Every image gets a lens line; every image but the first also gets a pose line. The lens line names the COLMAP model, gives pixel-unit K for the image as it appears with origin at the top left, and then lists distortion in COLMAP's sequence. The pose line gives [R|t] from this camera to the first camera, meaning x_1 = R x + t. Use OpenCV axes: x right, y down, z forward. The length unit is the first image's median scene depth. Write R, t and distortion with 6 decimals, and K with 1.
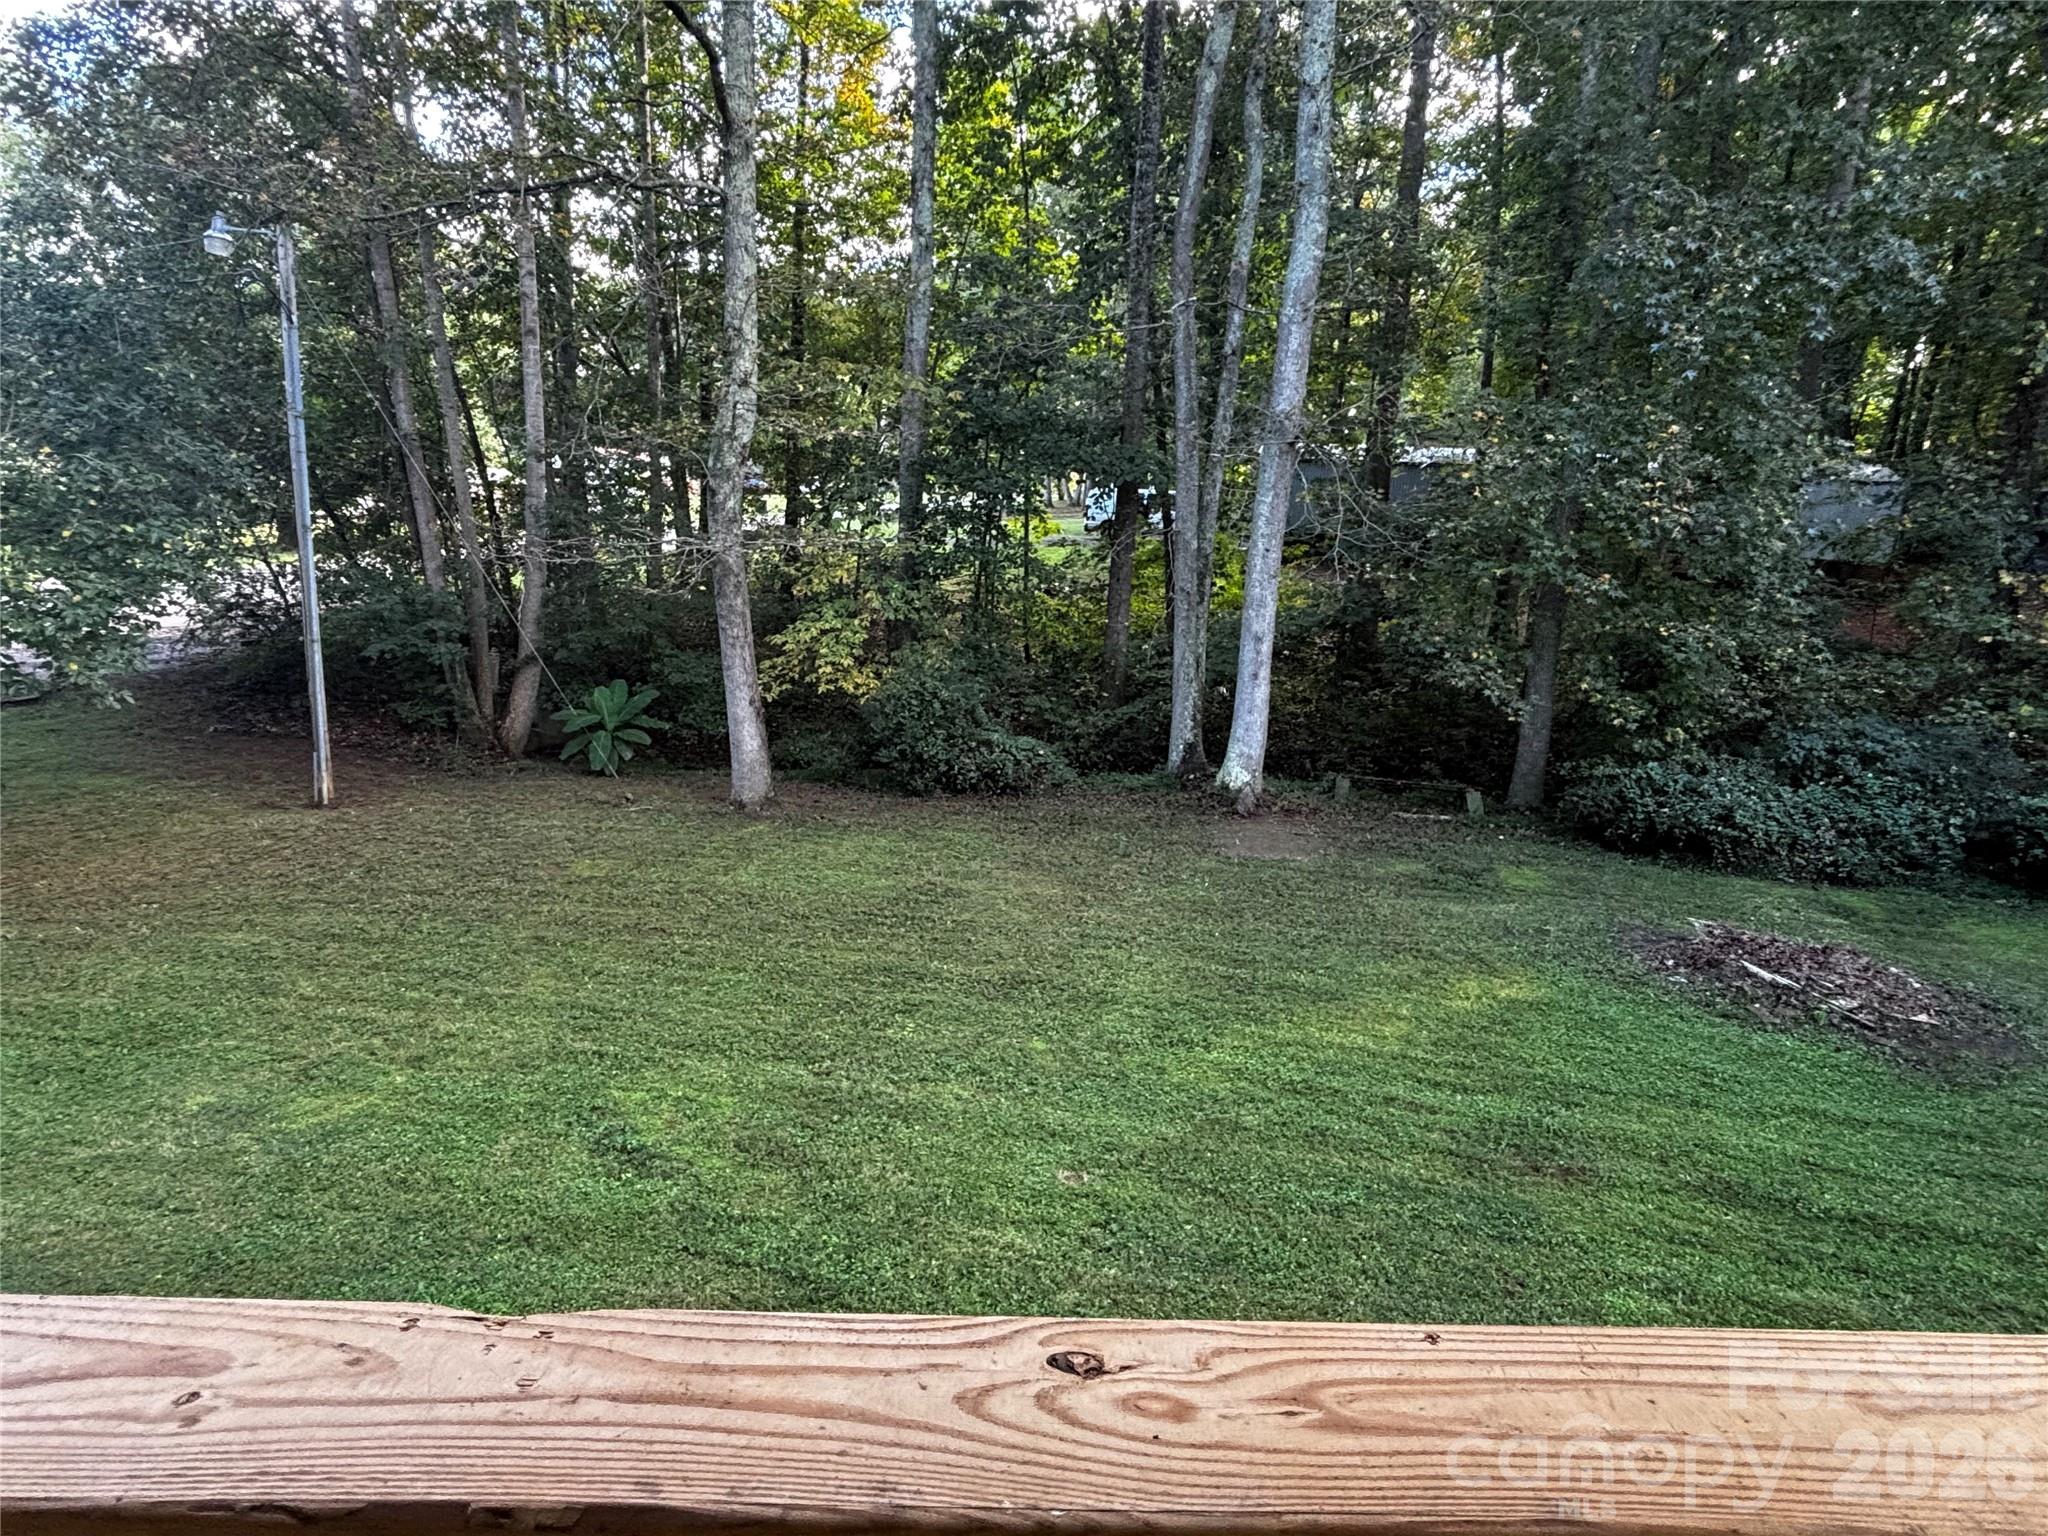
lens RADIAL K [[1161.9, 0, 1032.1], [0, 1161.9, 767.3], [0, 0, 1]] dist [0.013853, -0.017195]
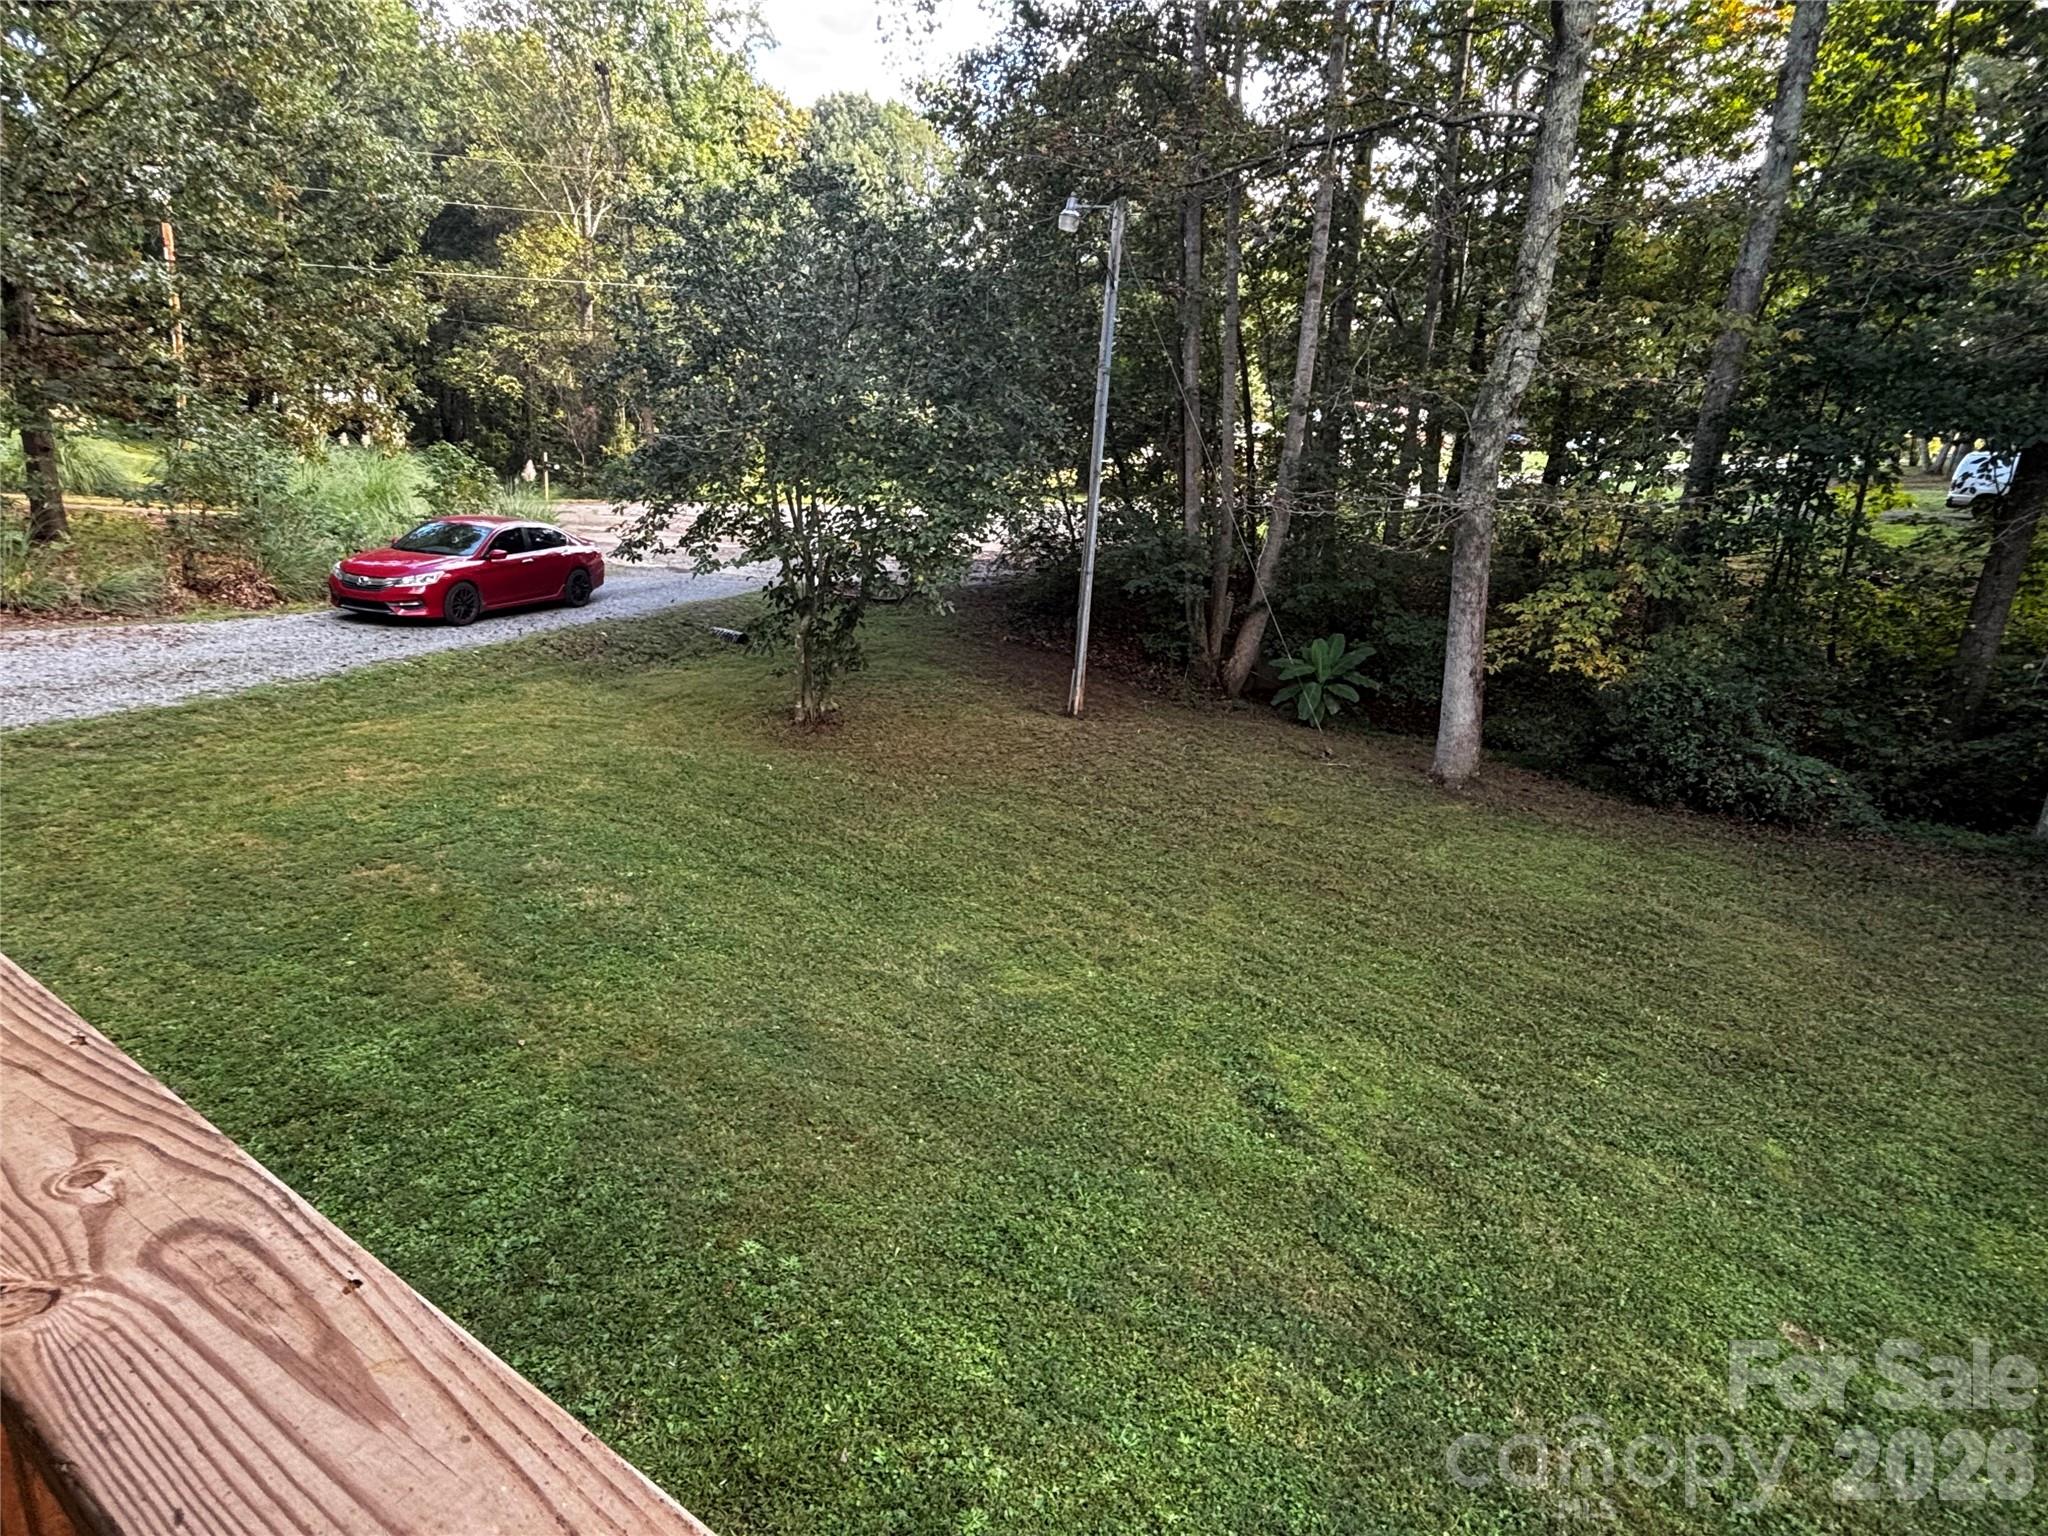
lens RADIAL K [[1161.9, 0, 1030.1], [0, 1161.9, 761.7], [0, 0, 1]] dist [0.013853, -0.017195]
pose [[0.821766, 0.166629, -0.544918, -0.010103], [-0.149407, 0.985840, 0.076143, -0.003537], [0.549889, 0.018843, 0.835025, 0.019108]]
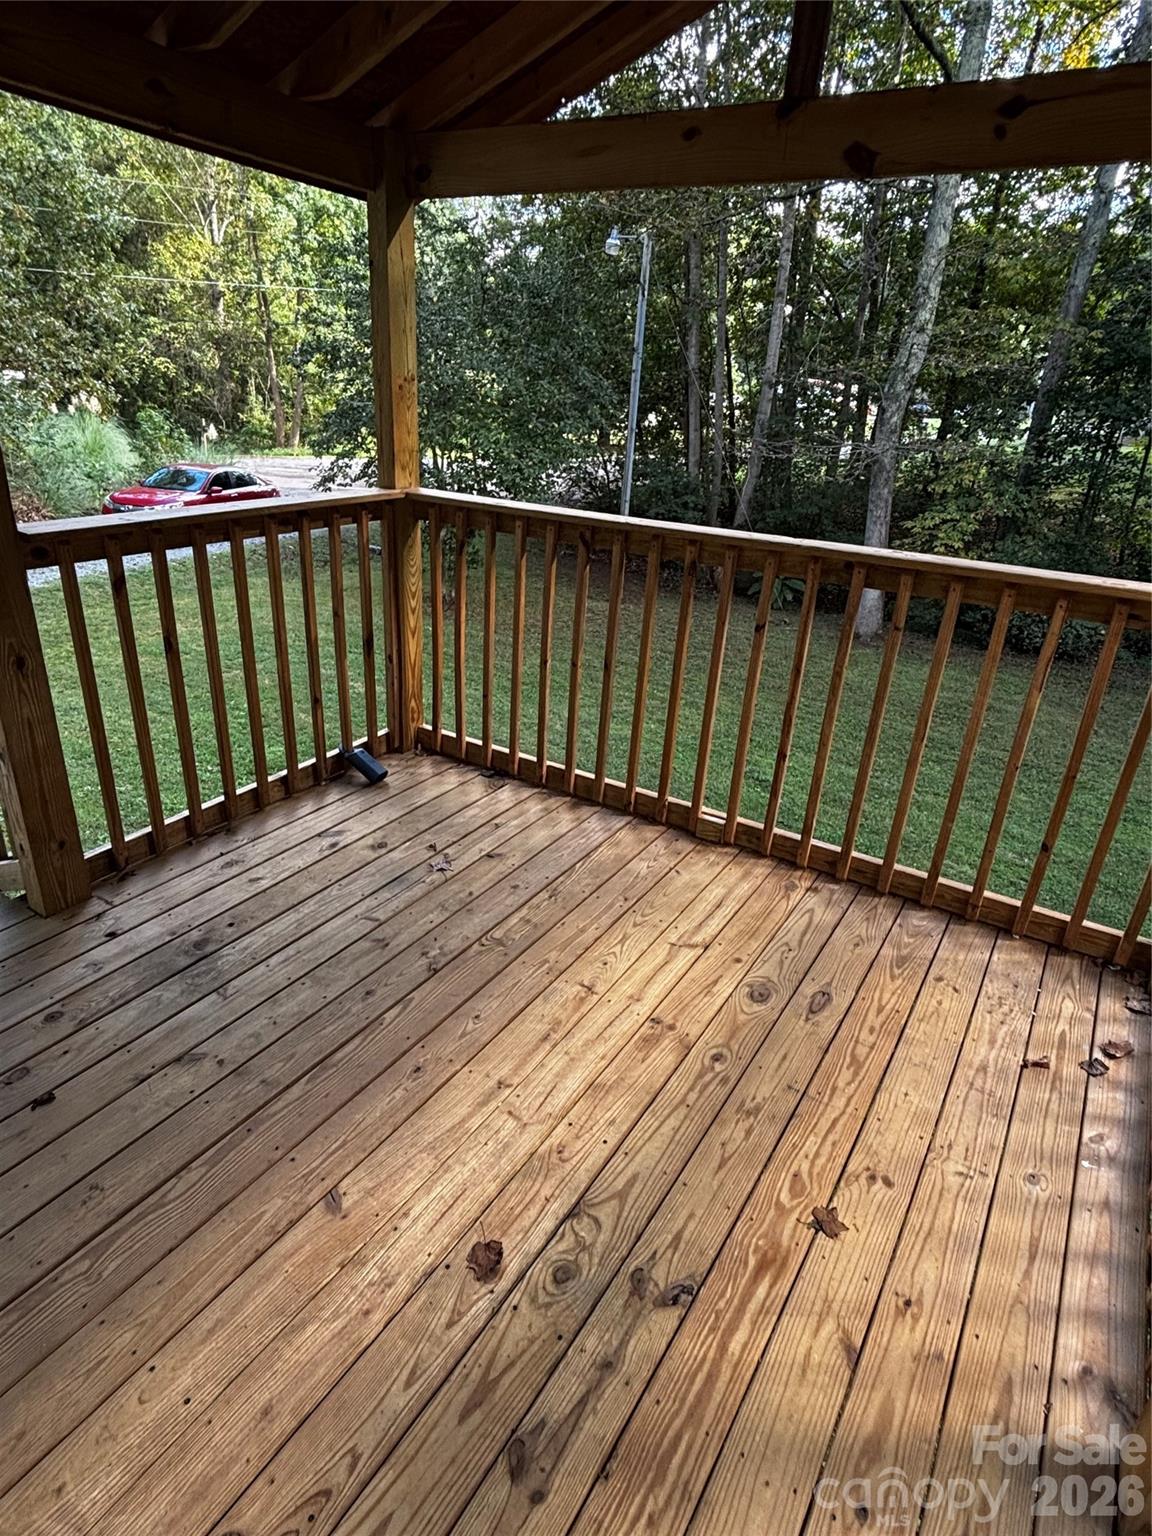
lens RADIAL K [[871.4, 0, 589.7], [0, 871.4, 776.5], [0, 0, 1]] dist [0.013853, -0.017195]
pose [[0.844102, 0.221437, -0.488322, 0.036011], [-0.141571, 0.970461, 0.195354, 0.032907], [0.517156, -0.095767, 0.850517, -0.115301]]
